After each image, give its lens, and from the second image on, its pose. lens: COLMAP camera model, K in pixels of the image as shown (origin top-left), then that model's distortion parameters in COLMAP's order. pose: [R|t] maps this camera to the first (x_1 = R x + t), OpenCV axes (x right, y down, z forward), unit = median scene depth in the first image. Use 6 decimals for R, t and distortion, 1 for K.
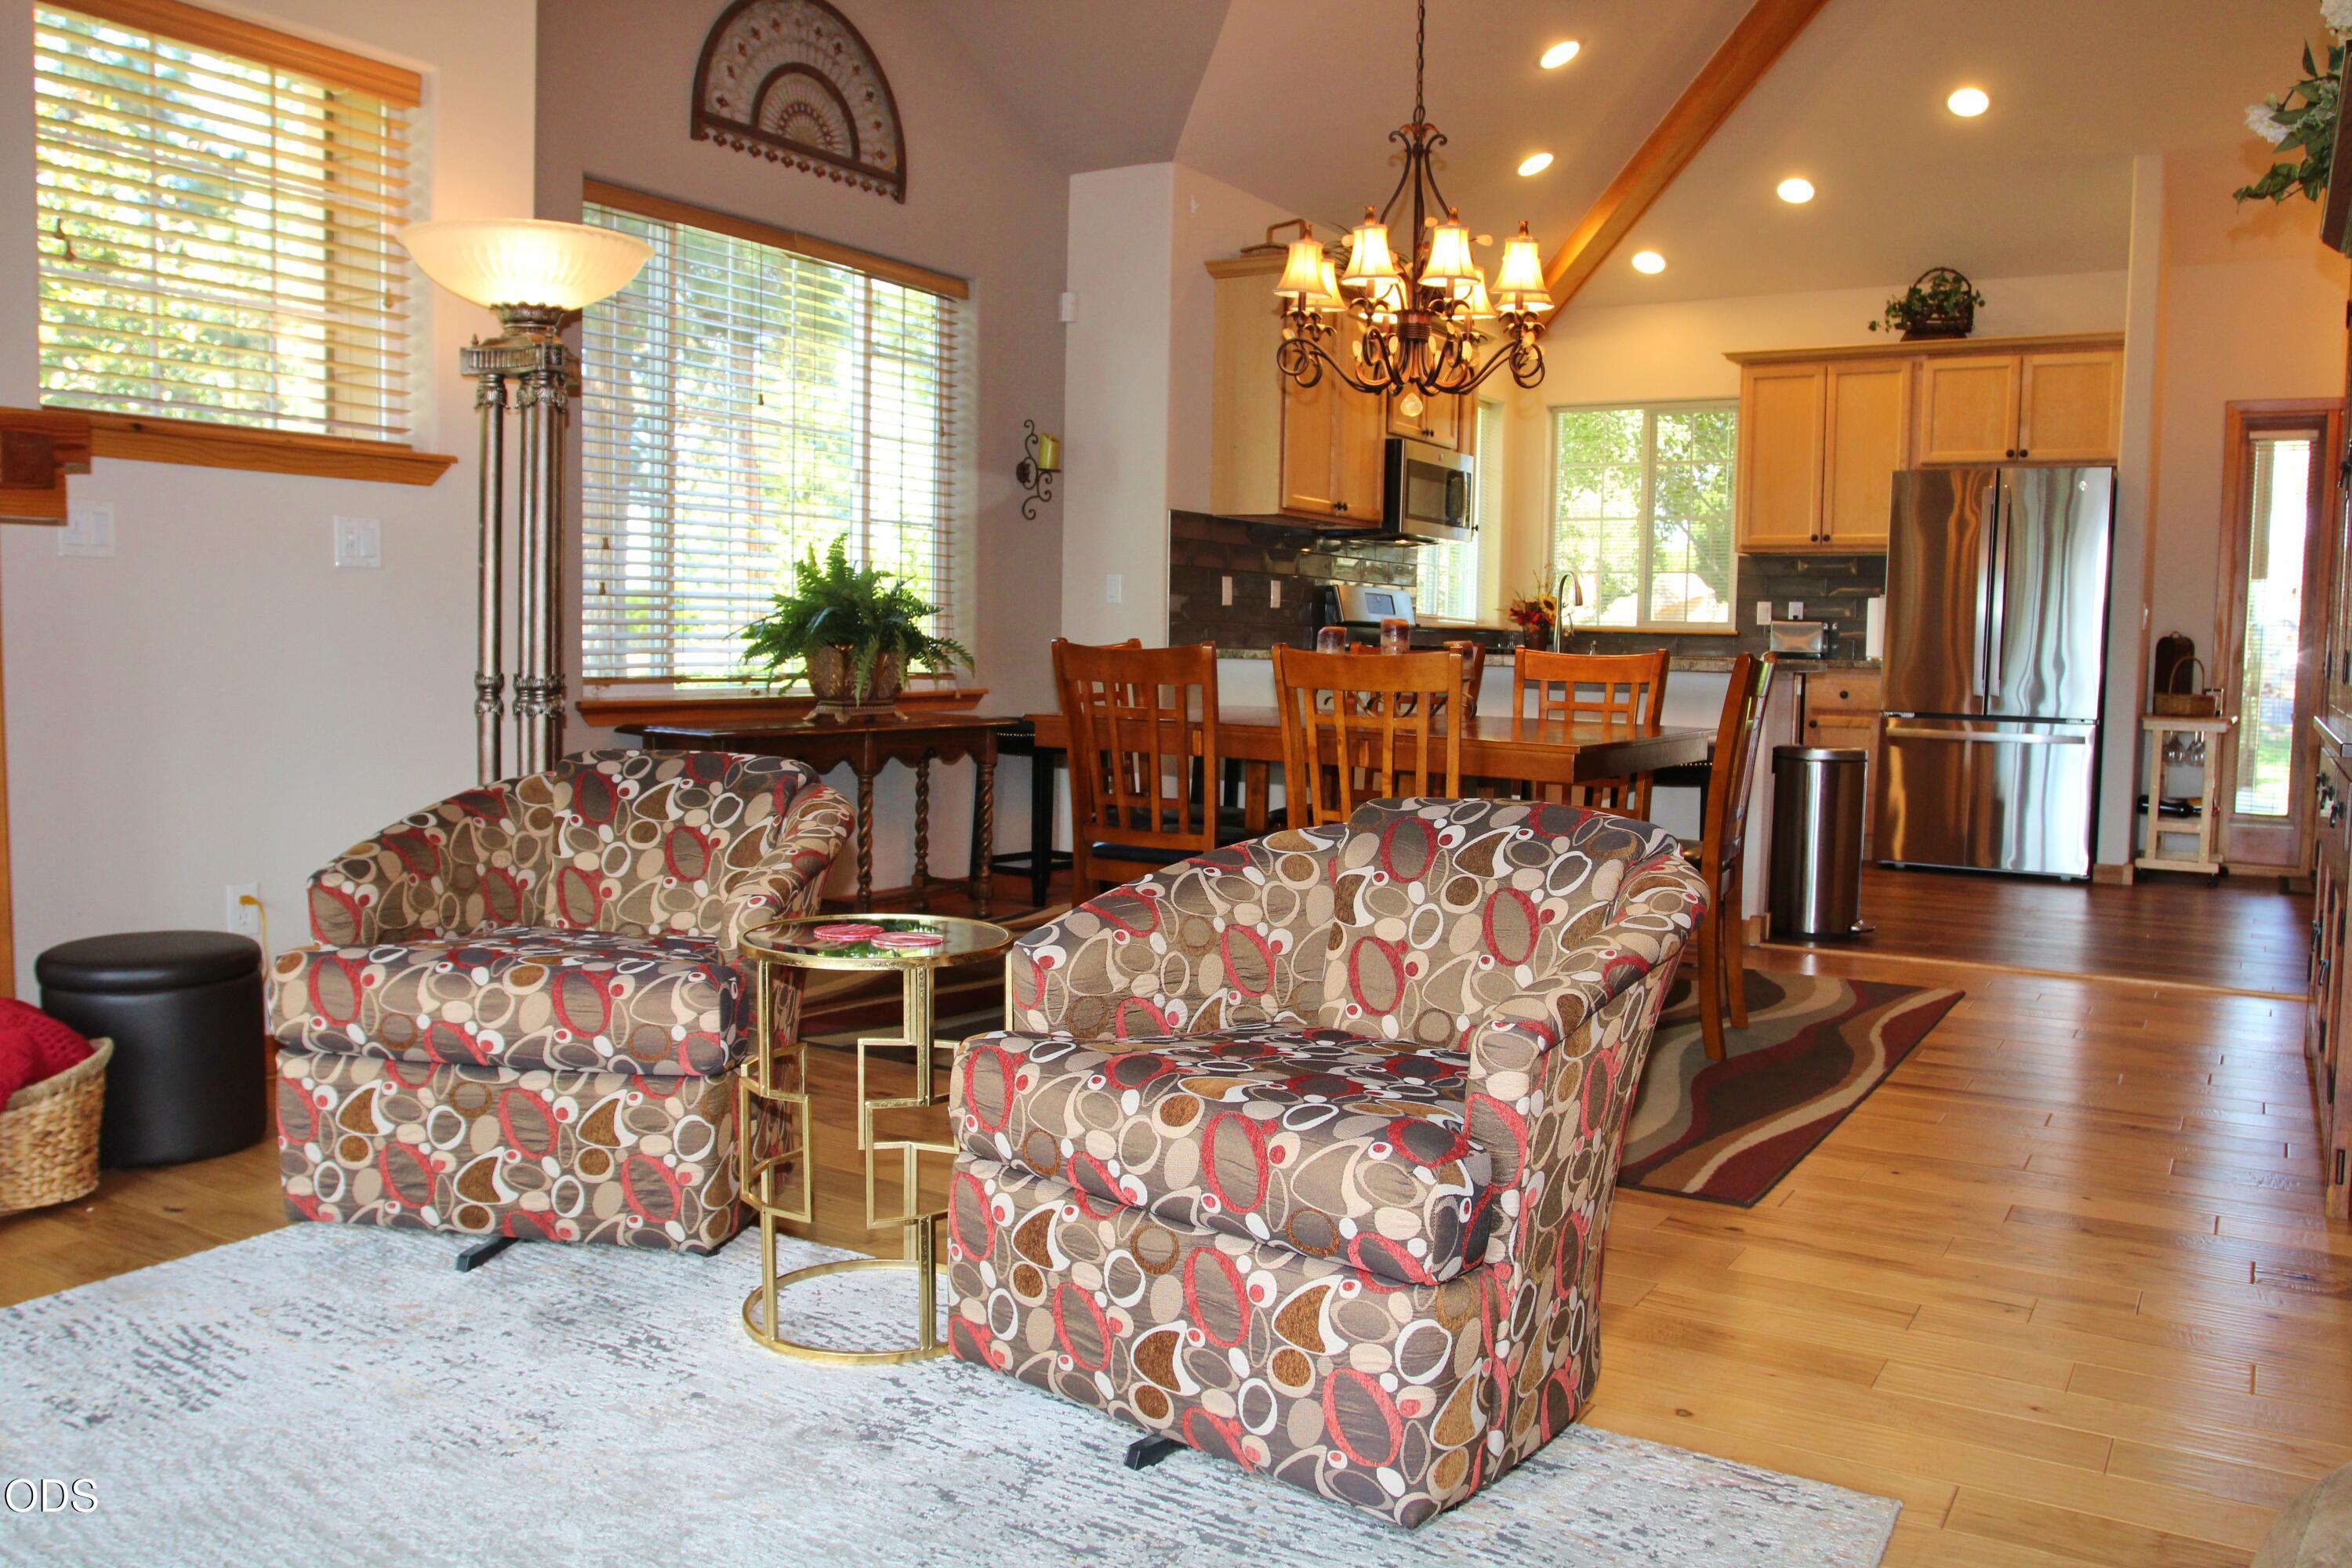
lens RADIAL K [[1831.4, 0, 1176.0], [0, 1831.4, 784.0], [0, 0, 1]] dist [-0.084867, 0.049662]
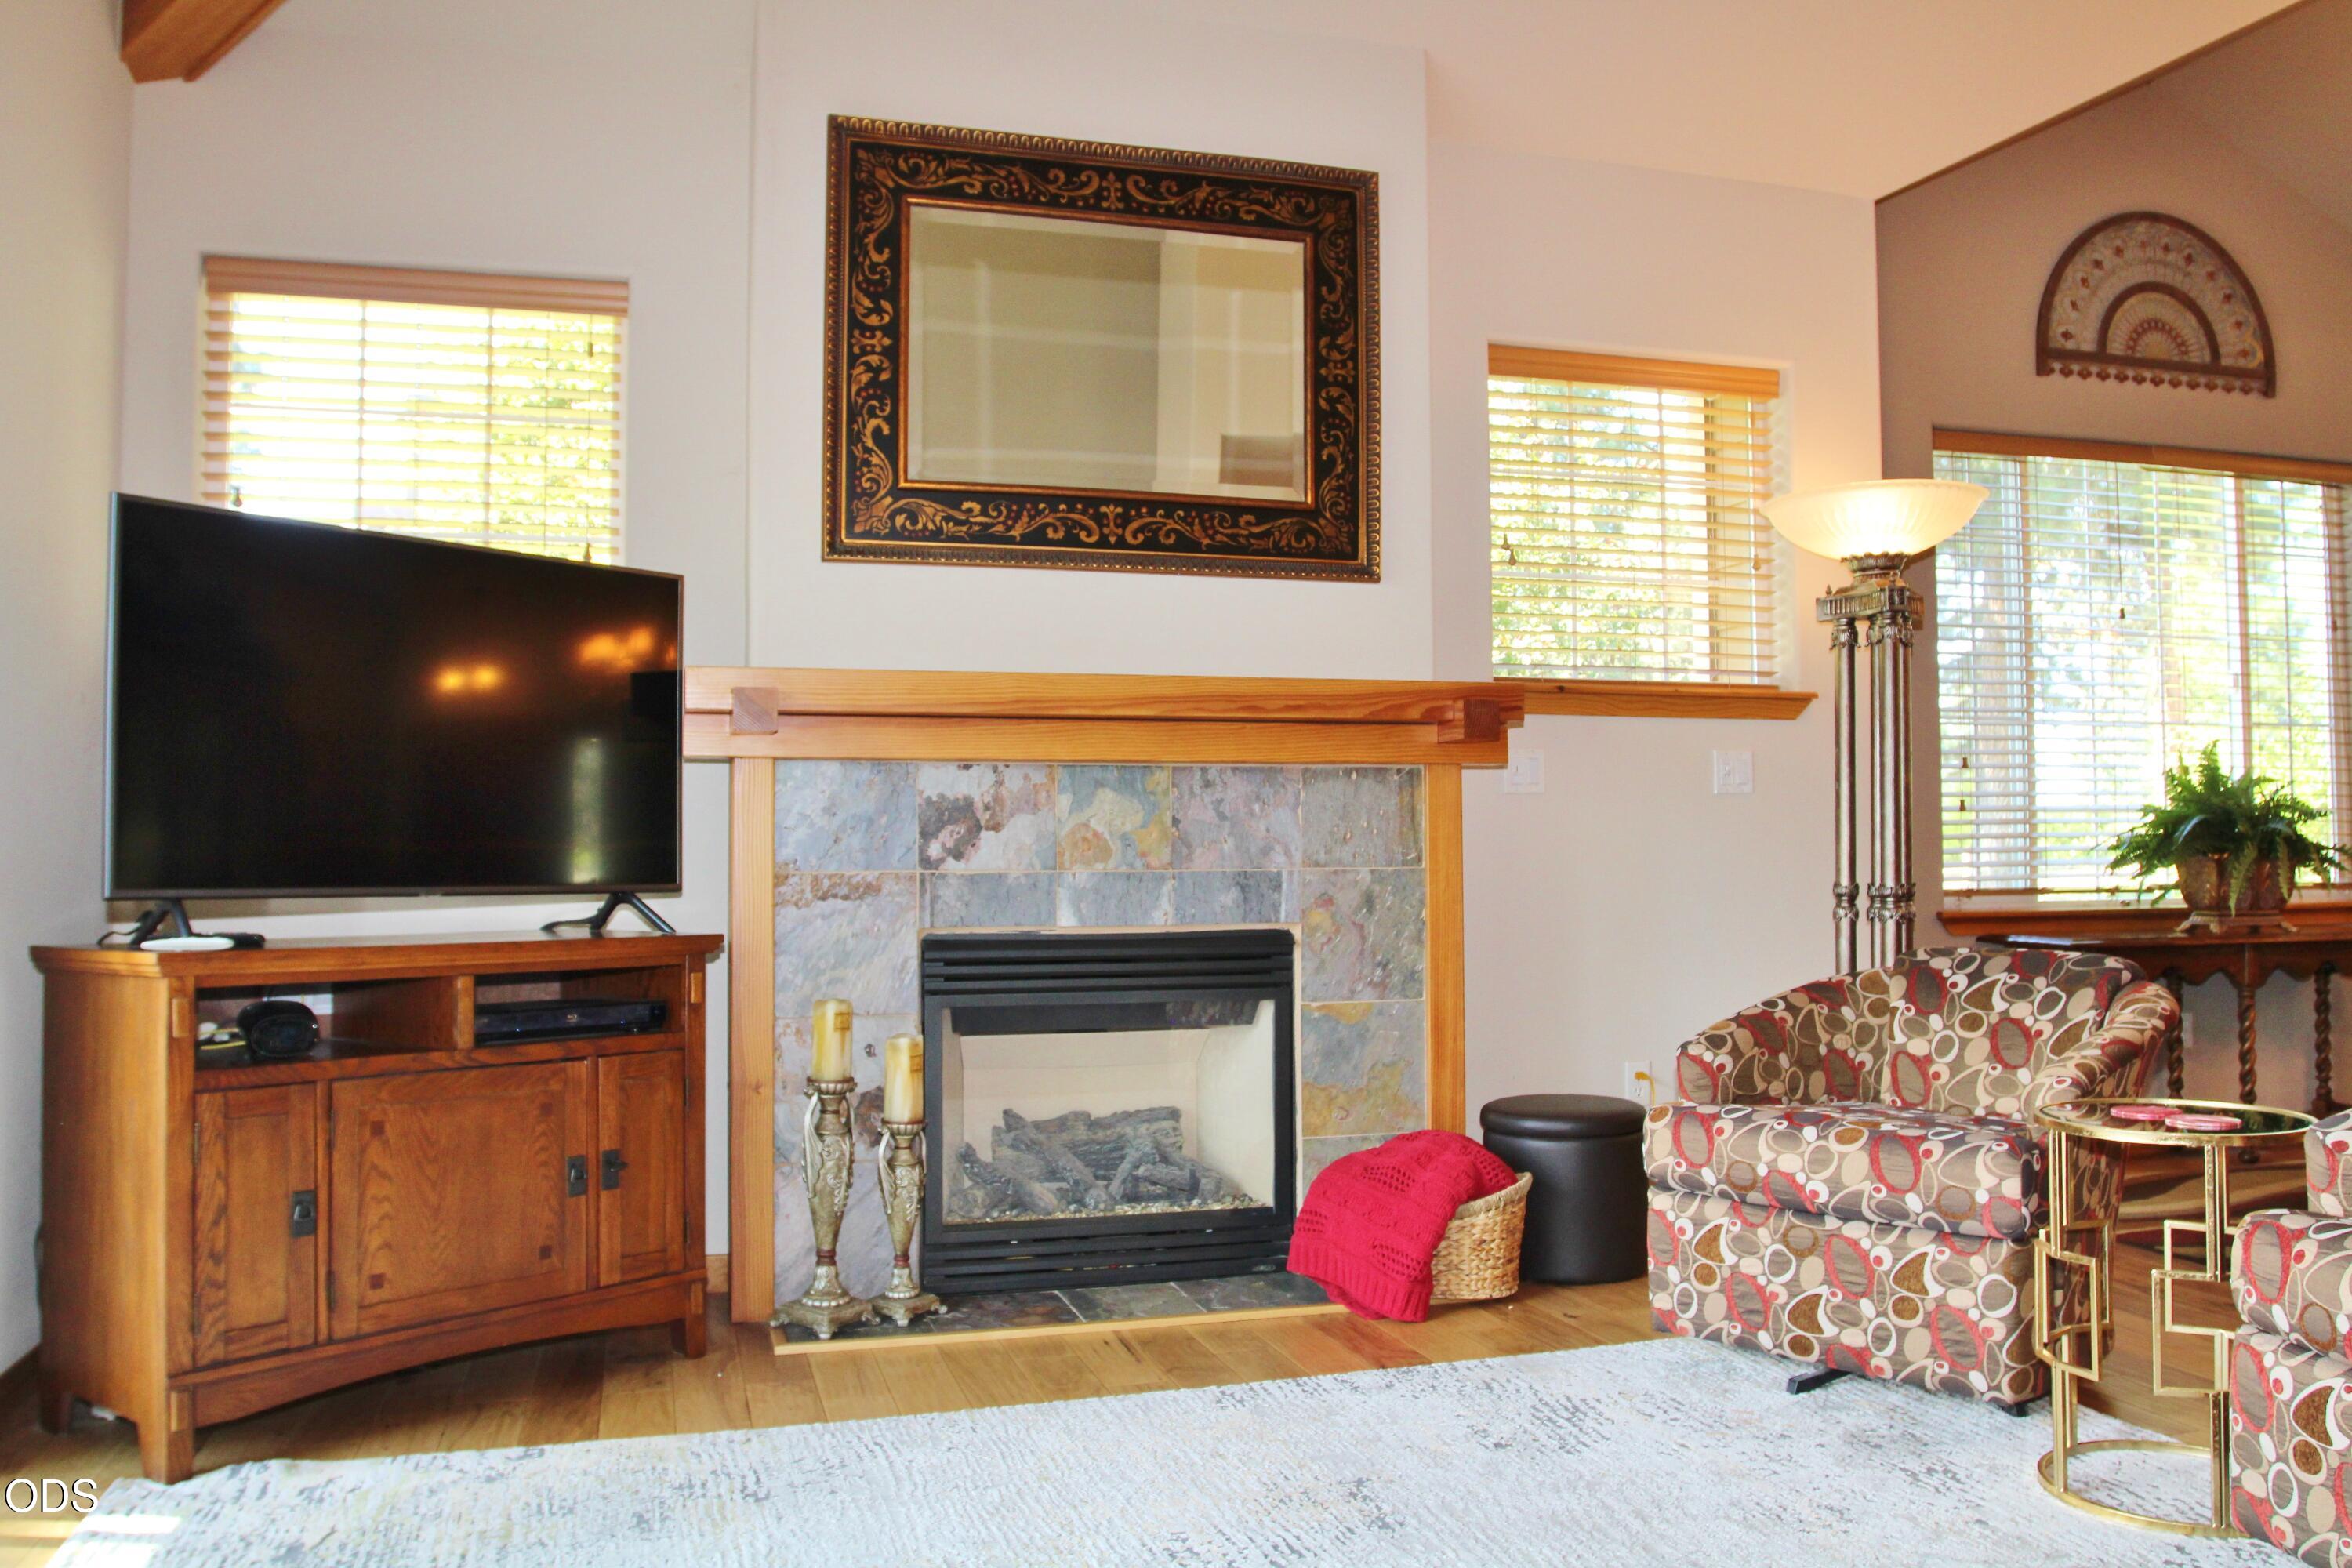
lens RADIAL K [[1831.4, 0, 1176.0], [0, 1831.4, 784.0], [0, 0, 1]] dist [-0.084867, 0.049662]
pose [[0.733607, -0.051098, -0.677650, 0.100892], [-0.035434, 0.992937, -0.113232, 0.025120], [0.678650, 0.107080, 0.726614, -0.126612]]
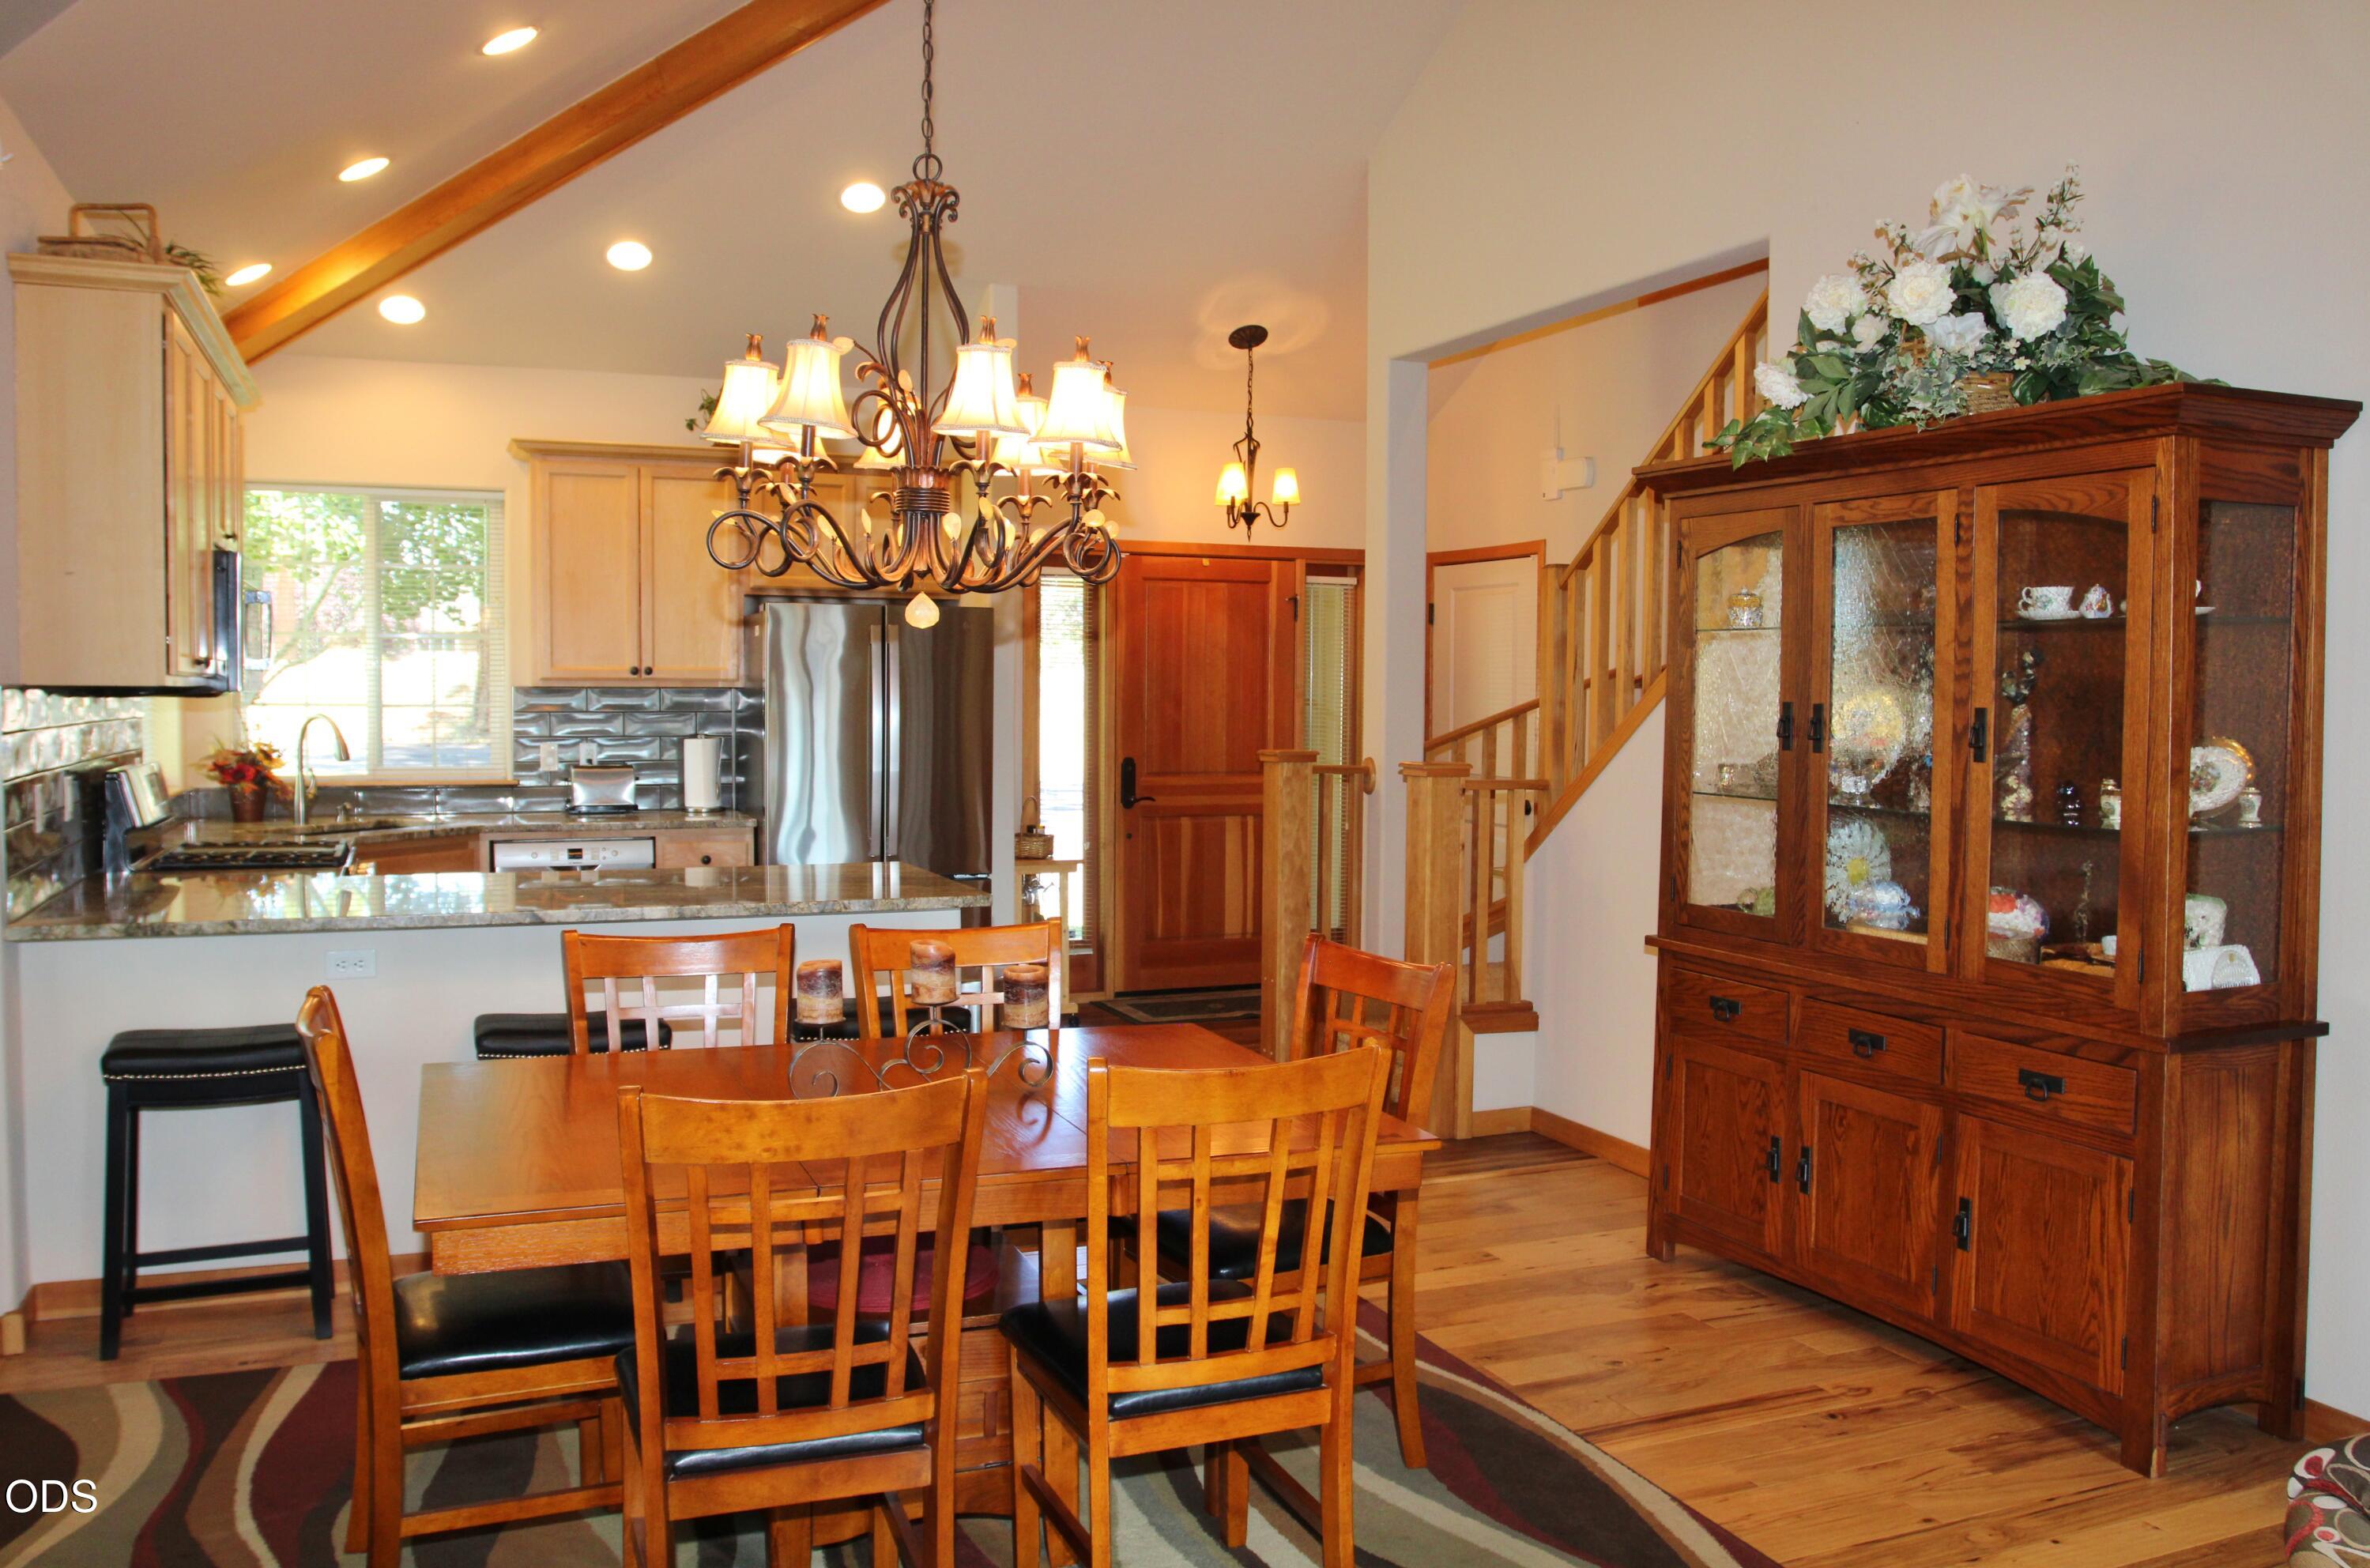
lens RADIAL K [[1900.1, 0, 1185.0], [0, 1900.1, 784.0], [0, 0, 1]] dist [-0.059335, 0.004907]
pose [[0.590970, -0.056752, 0.804695, -0.549221], [0.070480, 0.997340, 0.018578, -0.221457], [-0.803609, 0.045736, 0.593398, 0.758696]]
